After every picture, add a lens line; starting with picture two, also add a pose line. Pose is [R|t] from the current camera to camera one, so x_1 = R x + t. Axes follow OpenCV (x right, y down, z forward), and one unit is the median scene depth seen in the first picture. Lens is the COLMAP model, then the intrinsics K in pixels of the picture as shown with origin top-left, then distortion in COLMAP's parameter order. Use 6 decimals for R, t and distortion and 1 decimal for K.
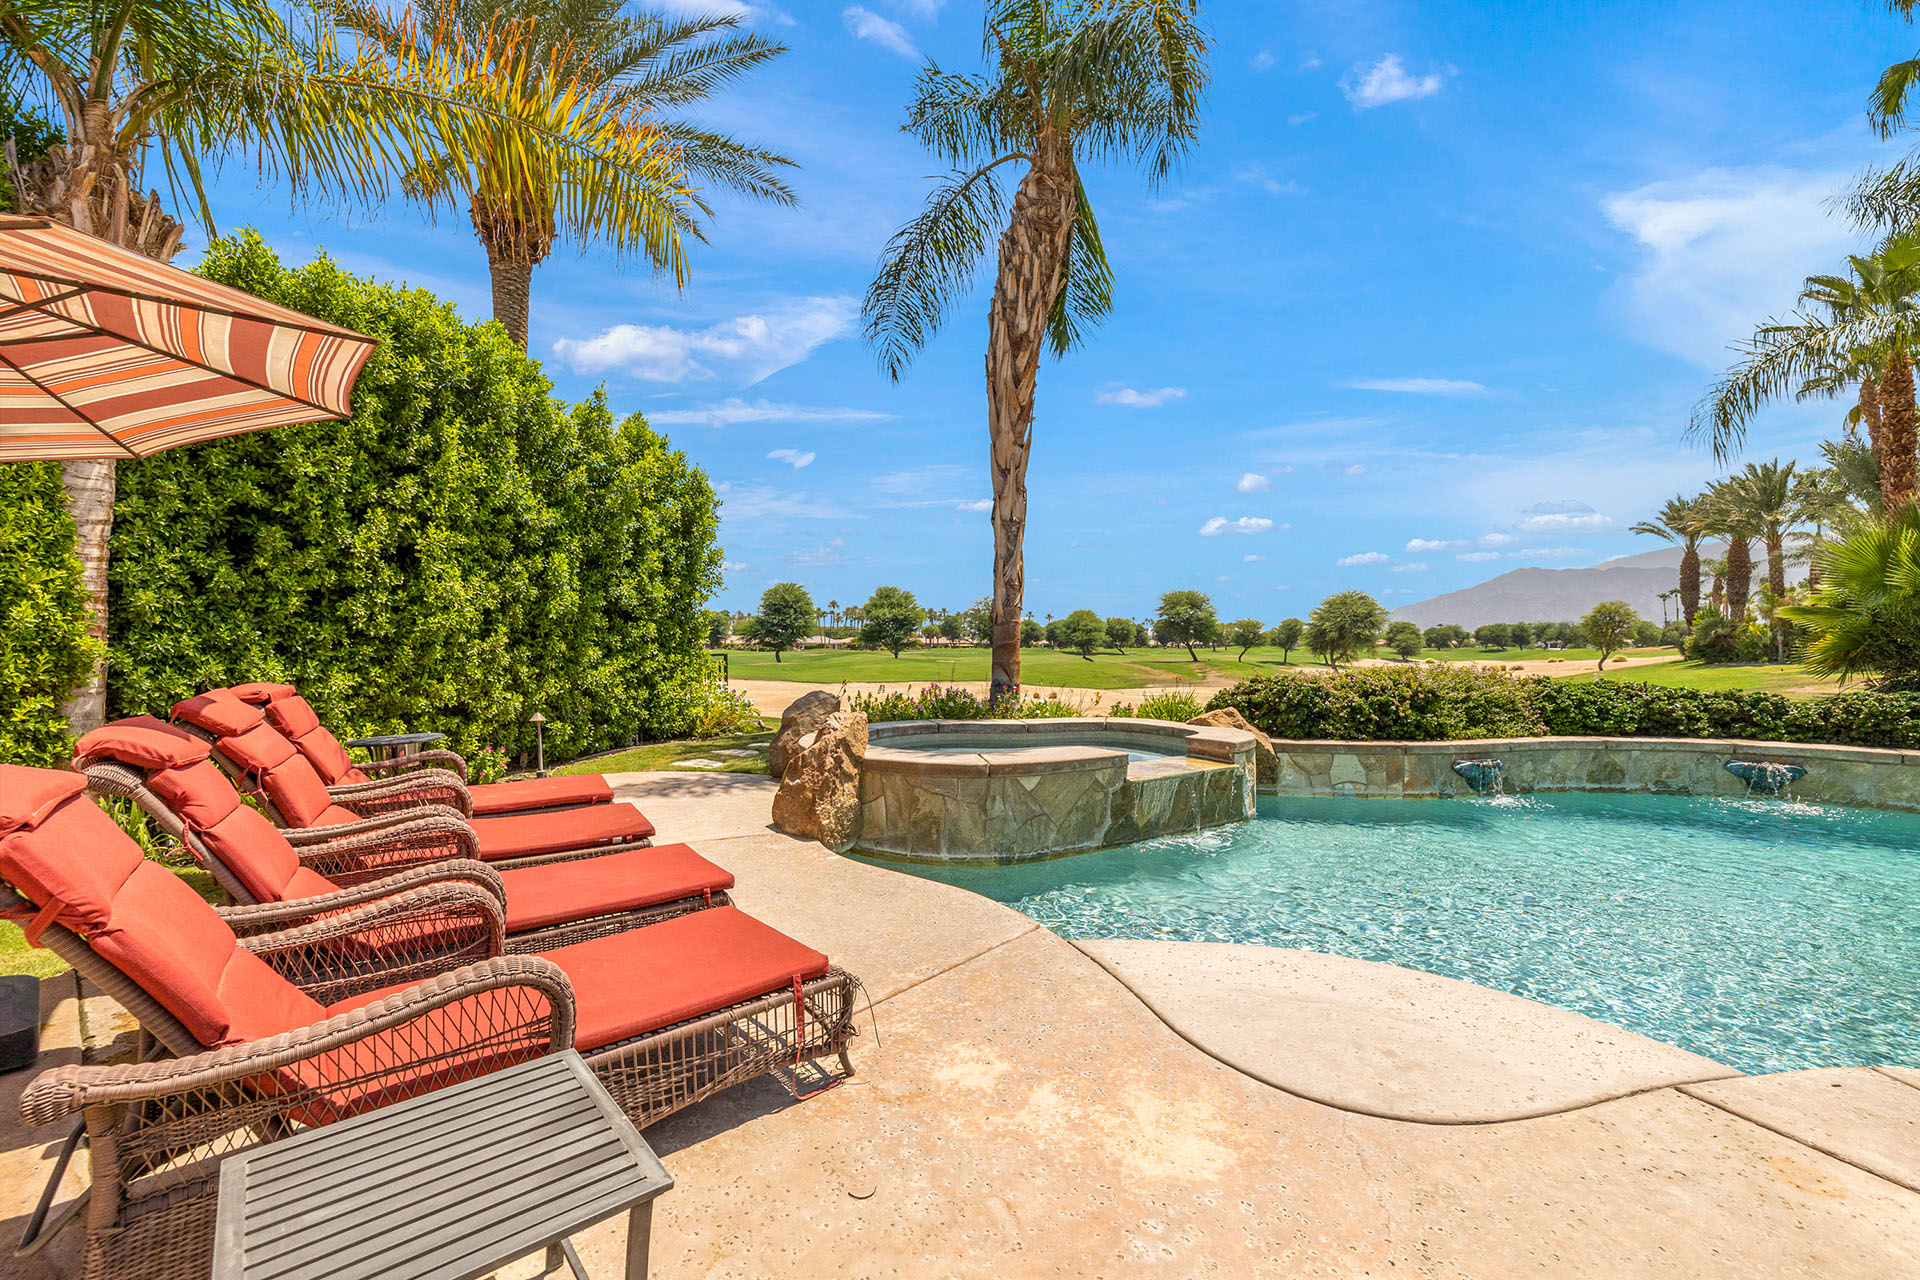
lens RADIAL K [[808.4, 0, 952.1], [0, 808.4, 633.5], [0, 0, 1]] dist [0.002513, -0.000385]
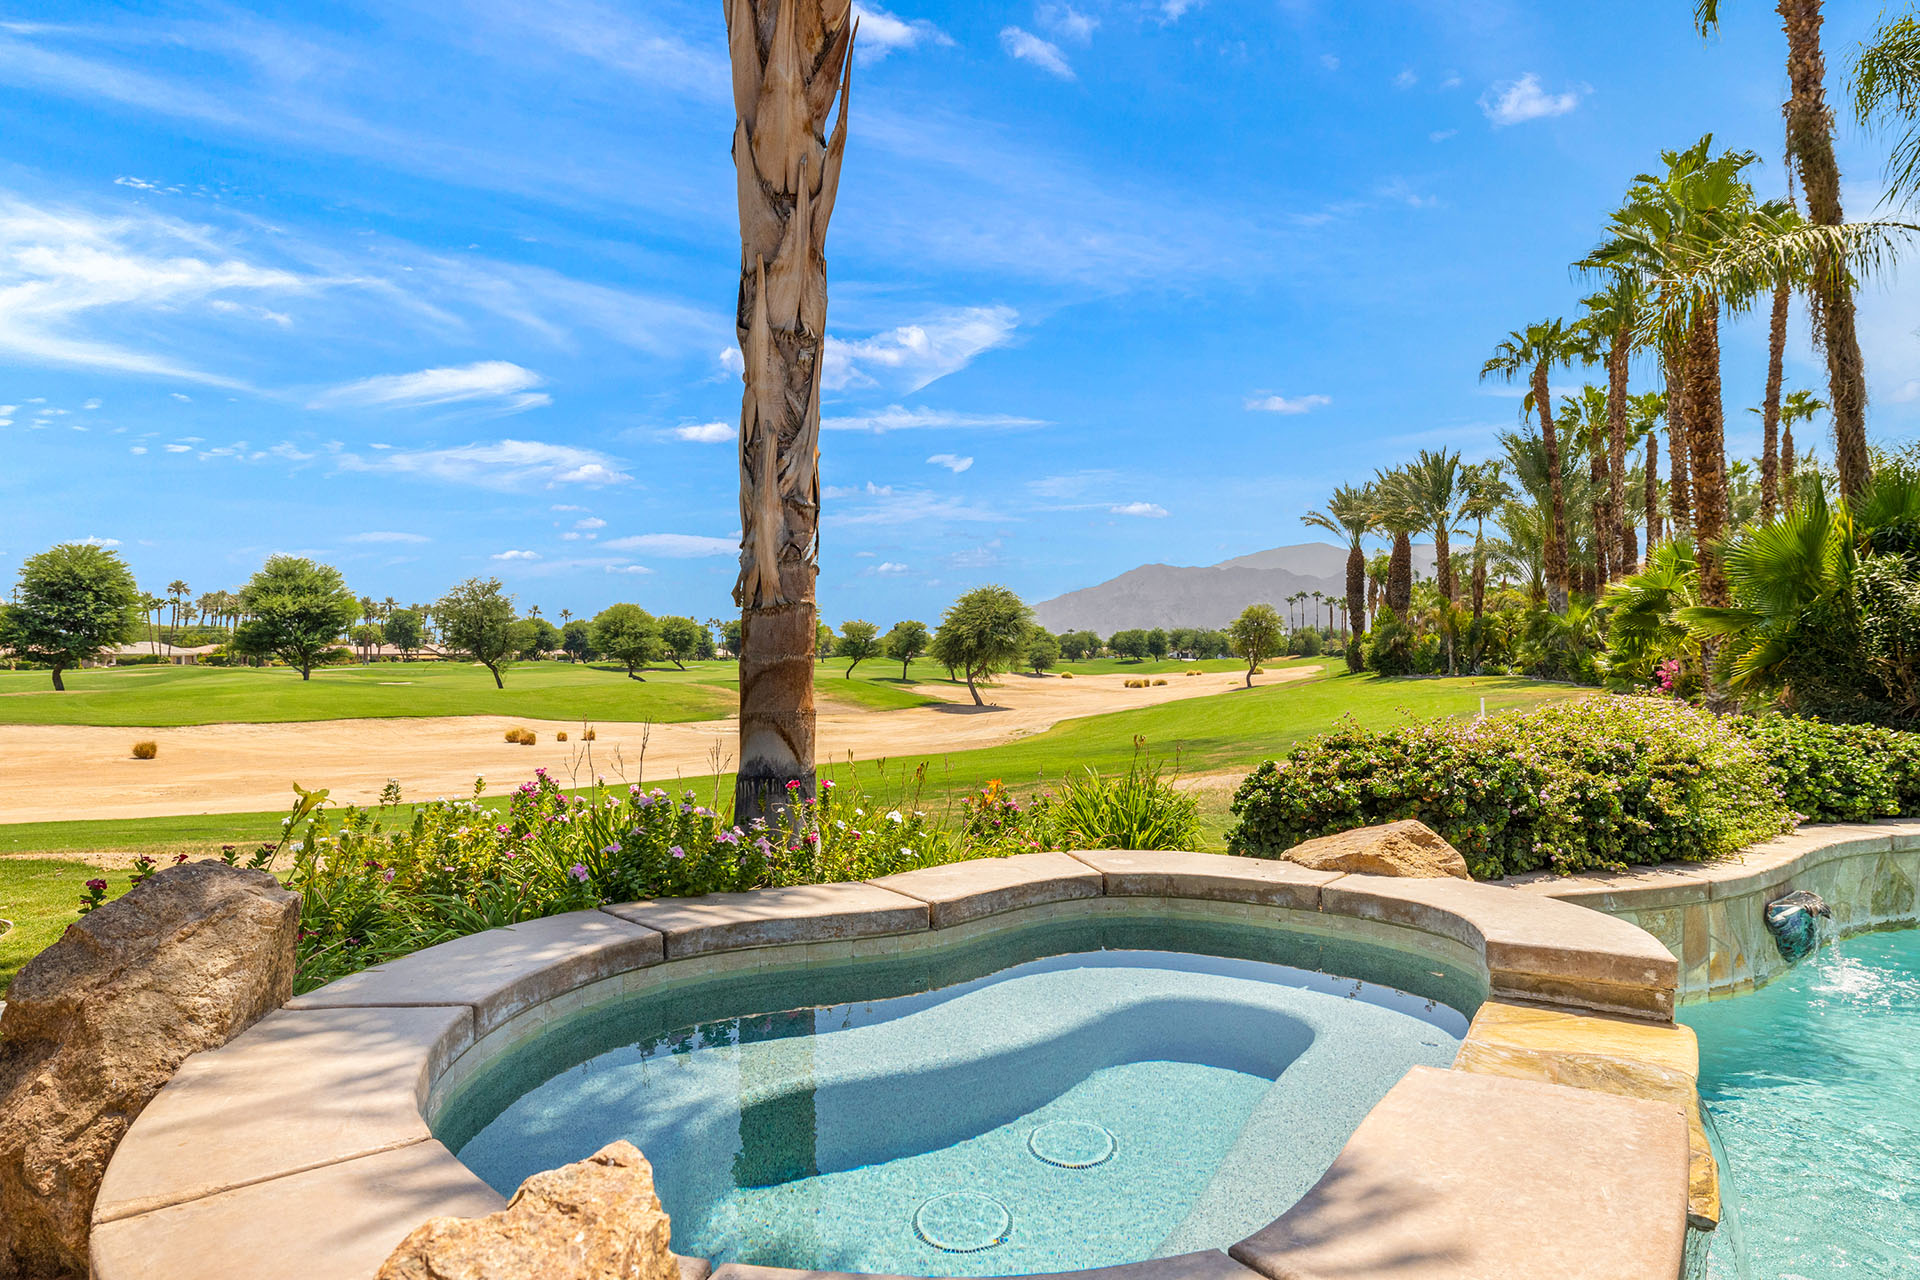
lens RADIAL K [[1151.4, 0, 961.4], [0, 1151.4, 641.6], [0, 0, 1]] dist [-0.001099, 0.000005]
pose [[0.899380, 0.003164, 0.437156, -0.092444], [-0.003905, 0.999992, 0.000797, 0.001921], [-0.437150, -0.002424, 0.899385, 0.494978]]
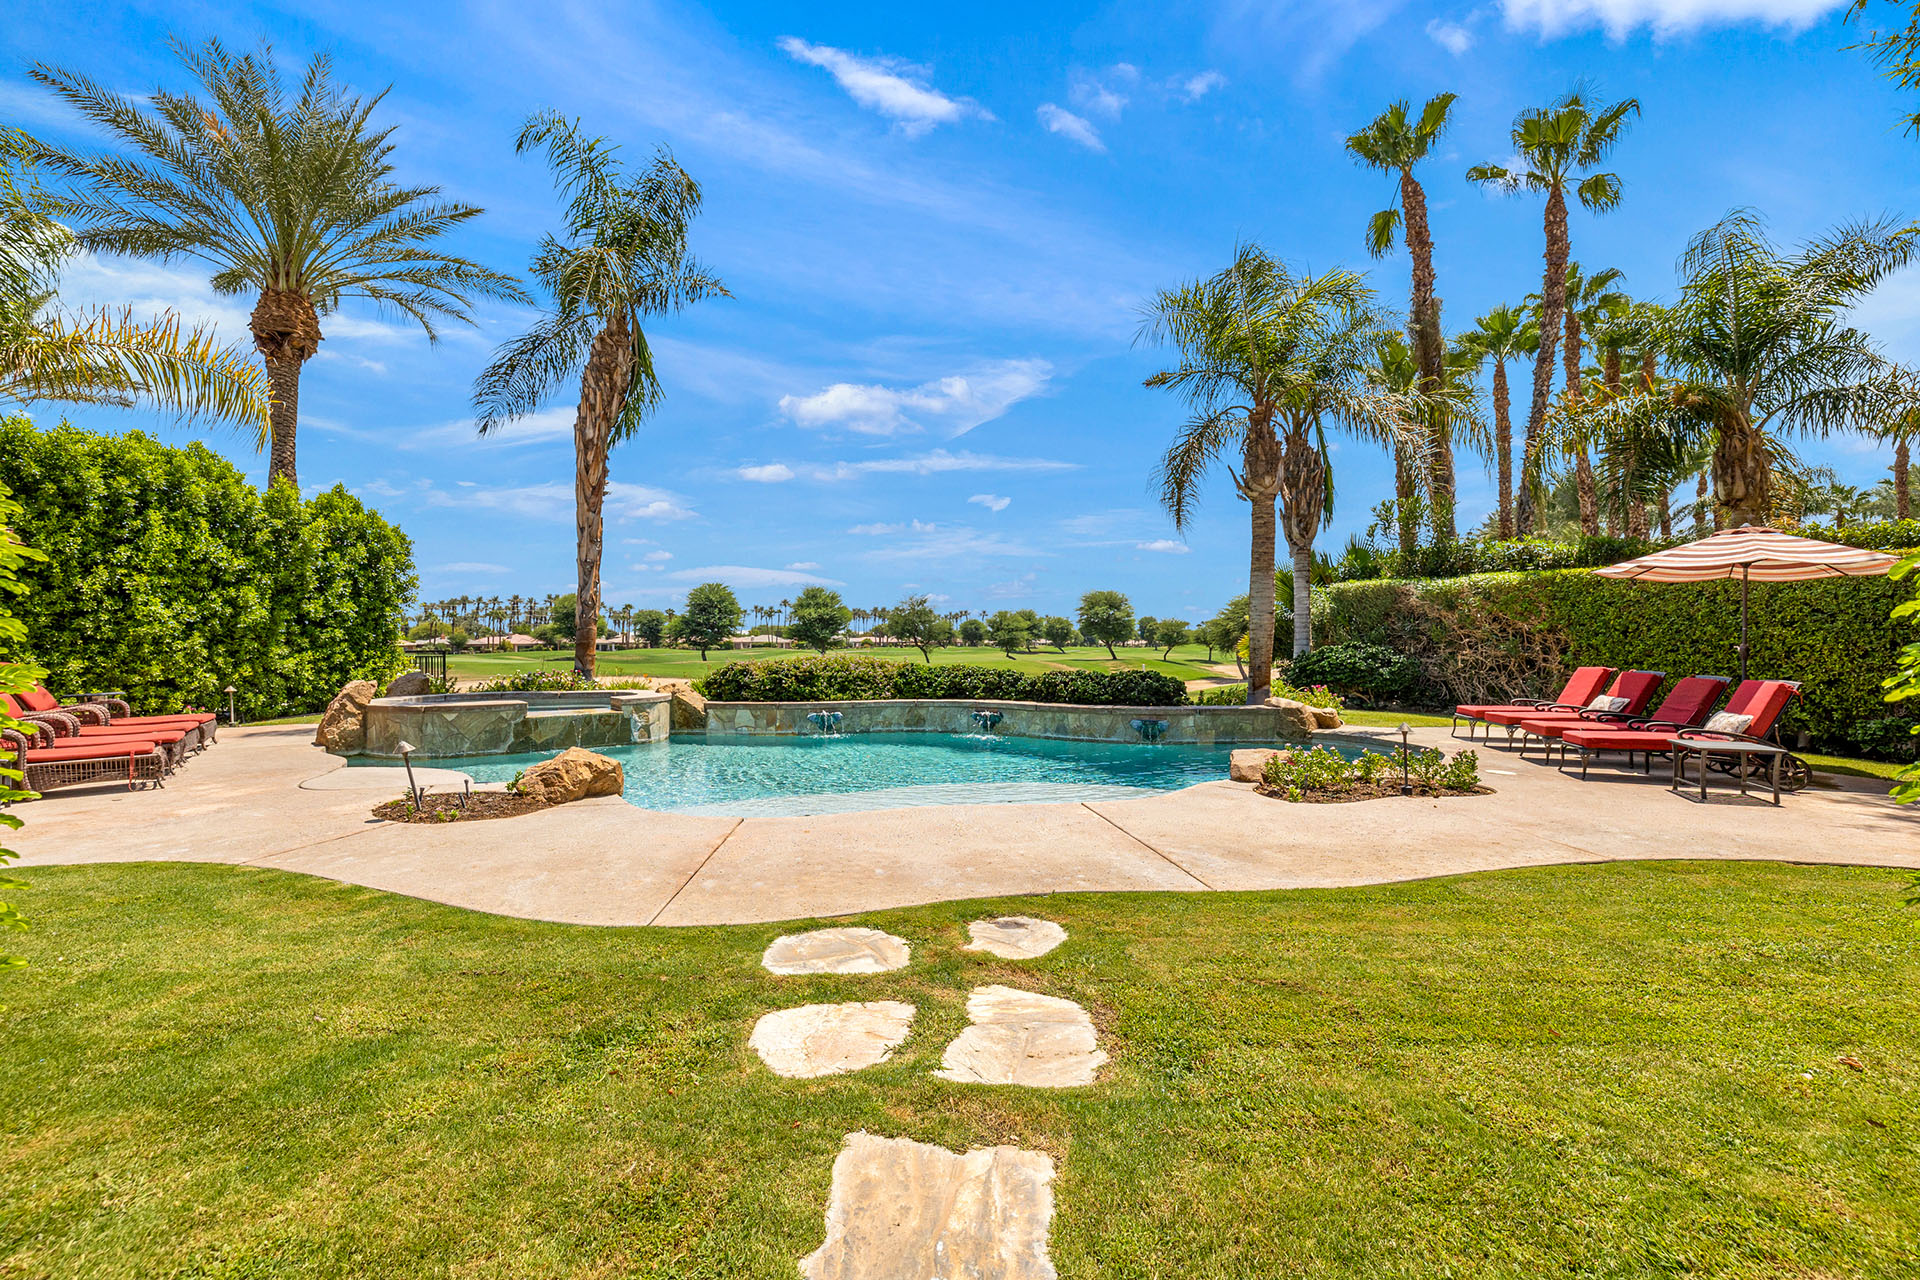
lens RADIAL K [[808.4, 0, 953.3], [0, 808.4, 632.7], [0, 0, 1]] dist [0.002513, -0.000385]
pose [[0.998768, -0.000984, 0.049605, 0.694474], [0.000960, 0.999999, 0.000507, -0.006077], [-0.049605, -0.000459, 0.998769, -0.556663]]
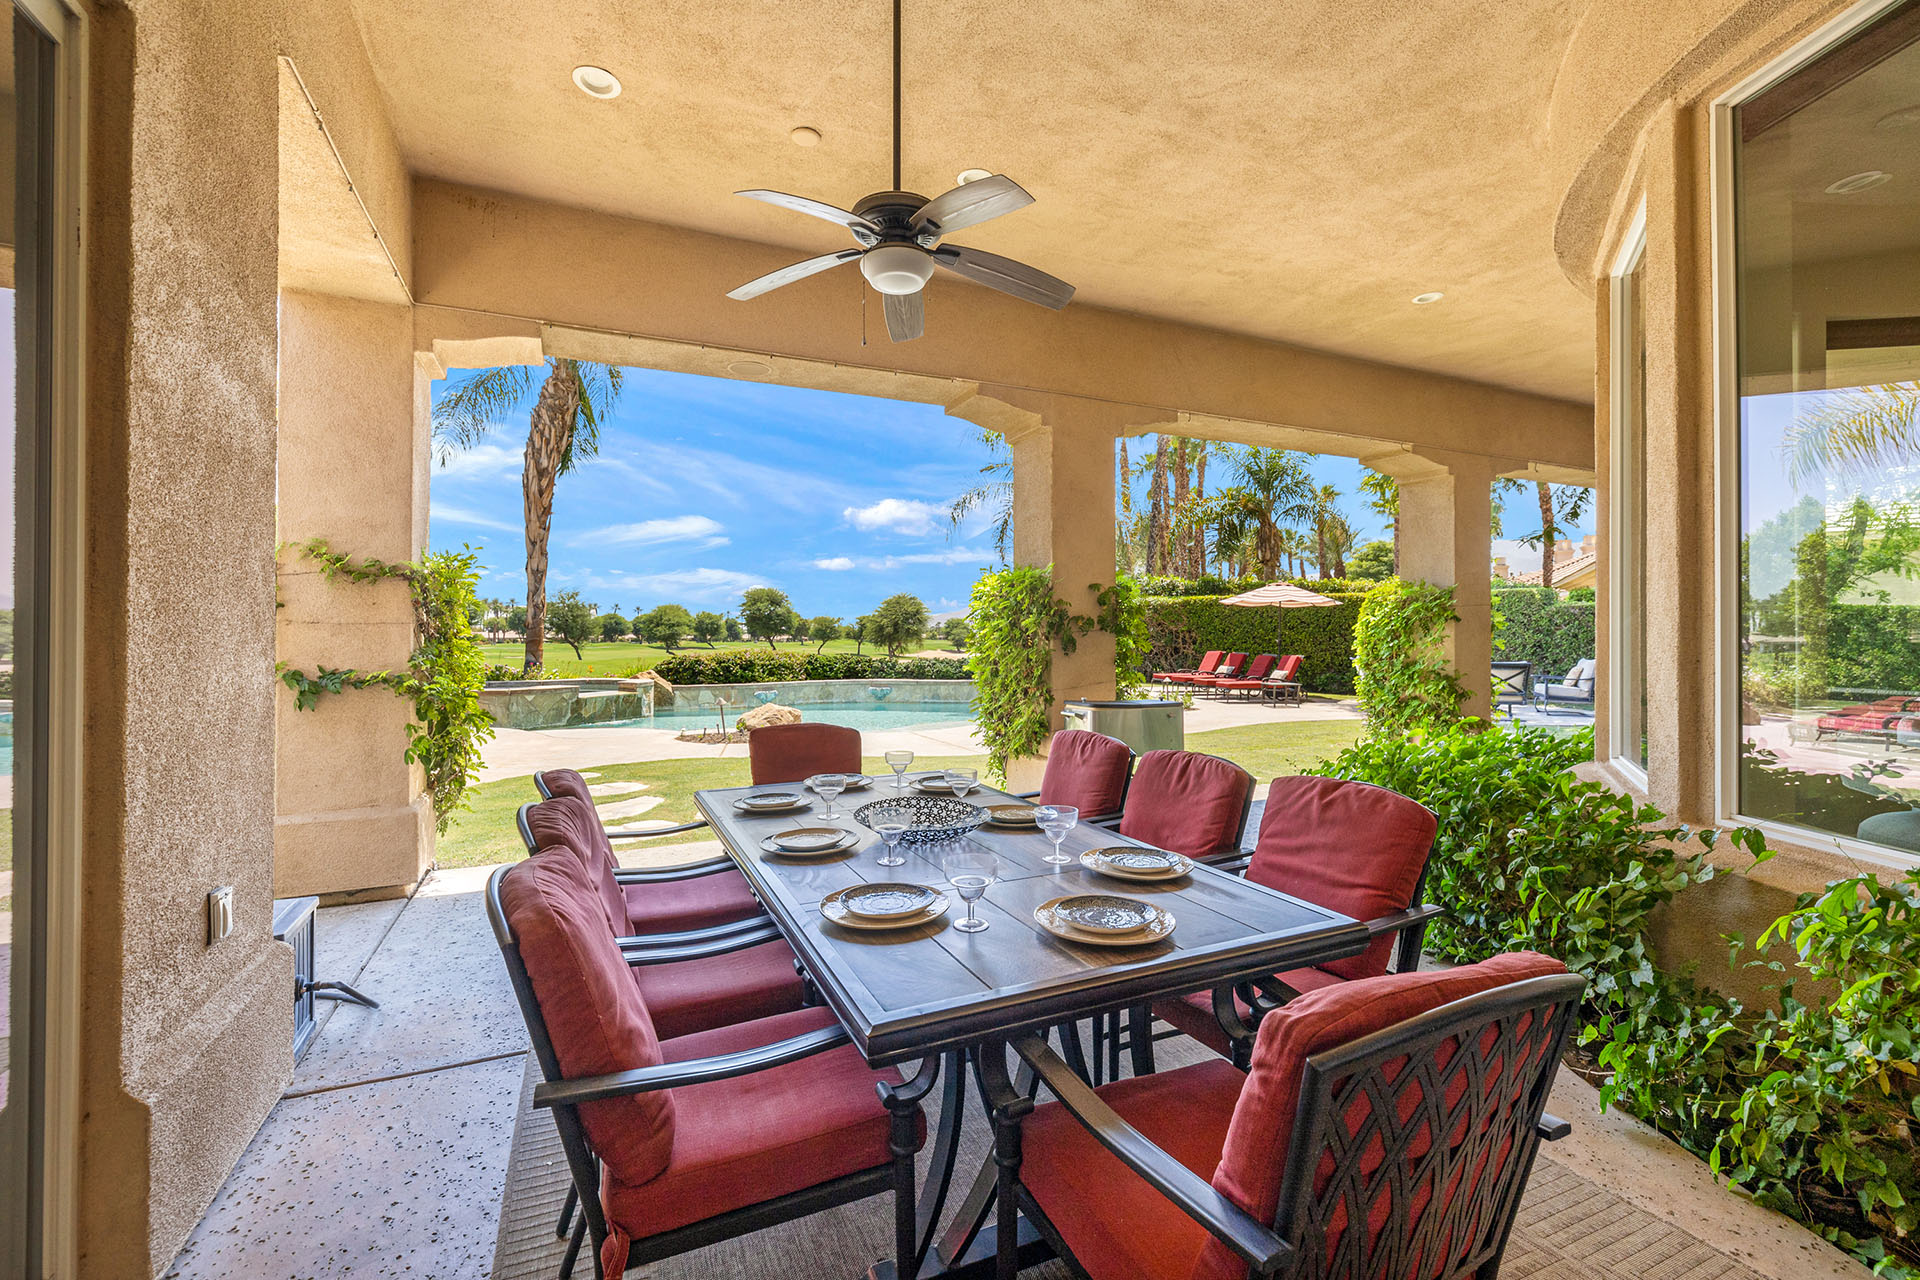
lens RADIAL K [[808.4, 0, 948.8], [0, 808.4, 625.8], [0, 0, 1]] dist [0.002513, -0.000385]
pose [[0.884999, 0.003291, 0.465581, 0.046030], [-0.002350, 0.999994, -0.002601, -0.015504], [-0.465587, 0.001208, 0.885001, -1.016475]]
